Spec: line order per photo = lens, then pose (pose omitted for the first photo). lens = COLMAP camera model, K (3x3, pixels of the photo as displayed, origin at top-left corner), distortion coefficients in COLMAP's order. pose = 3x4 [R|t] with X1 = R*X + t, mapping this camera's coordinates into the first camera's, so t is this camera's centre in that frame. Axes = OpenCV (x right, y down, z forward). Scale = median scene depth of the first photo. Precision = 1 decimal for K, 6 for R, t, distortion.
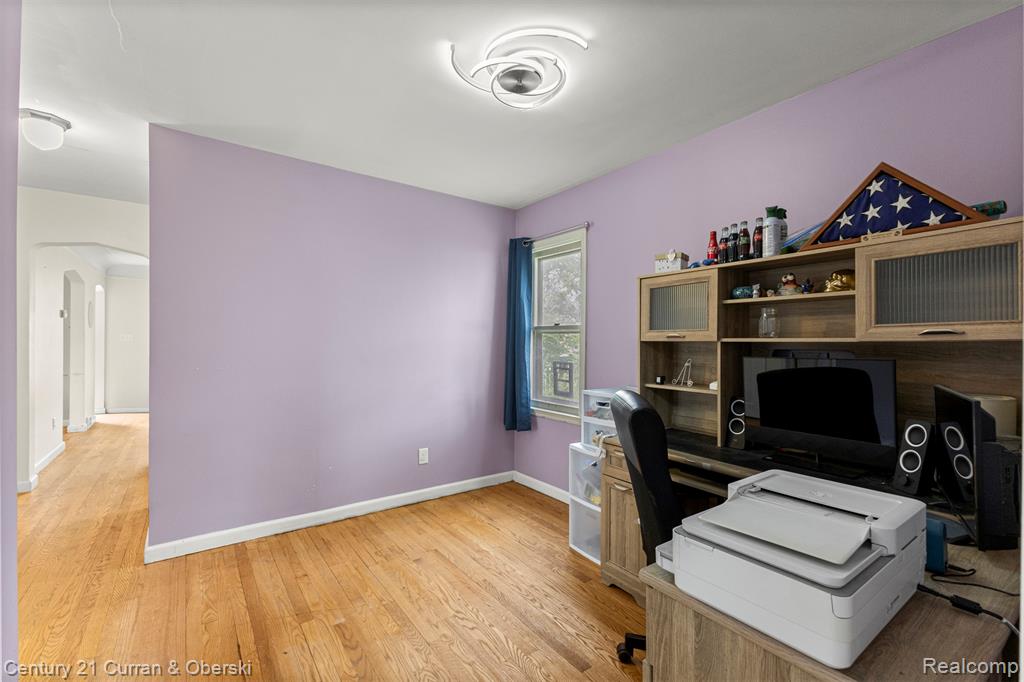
lens RADIAL K [[443.8, 0, 511.4], [0, 443.8, 339.5], [0, 0, 1]] dist [0.005388, 0.000281]
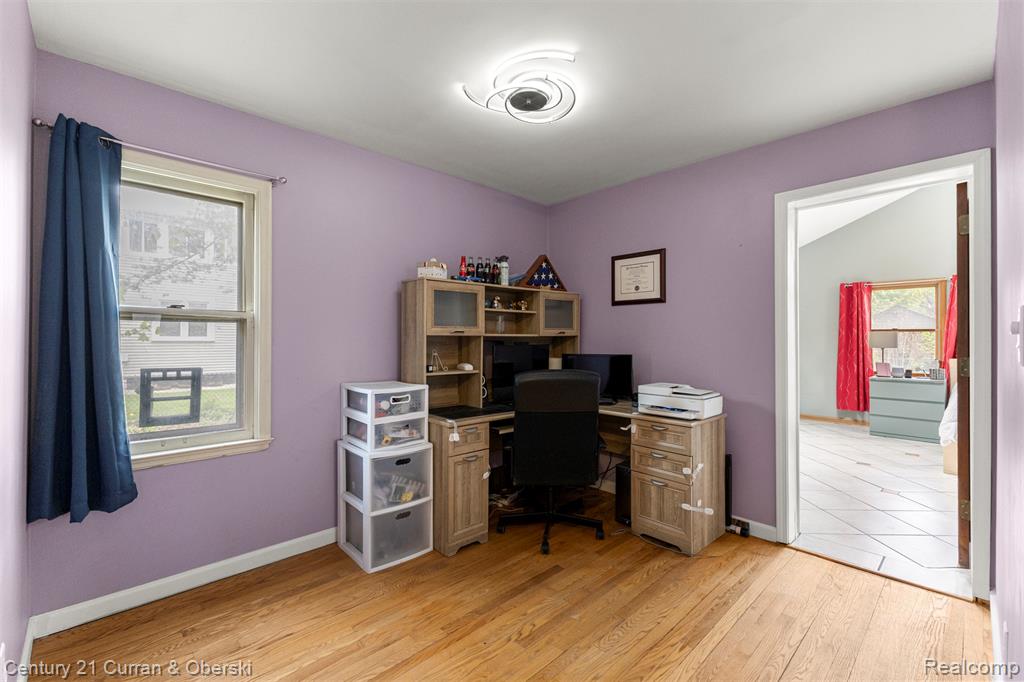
lens RADIAL K [[443.8, 0, 512.2], [0, 443.8, 338.4], [0, 0, 1]] dist [0.005388, 0.000281]
pose [[-0.145651, -0.002276, 0.989333, -0.930895], [-0.007919, 0.999968, 0.001134, 0.009788], [-0.989304, -0.007669, -0.145664, 1.051784]]
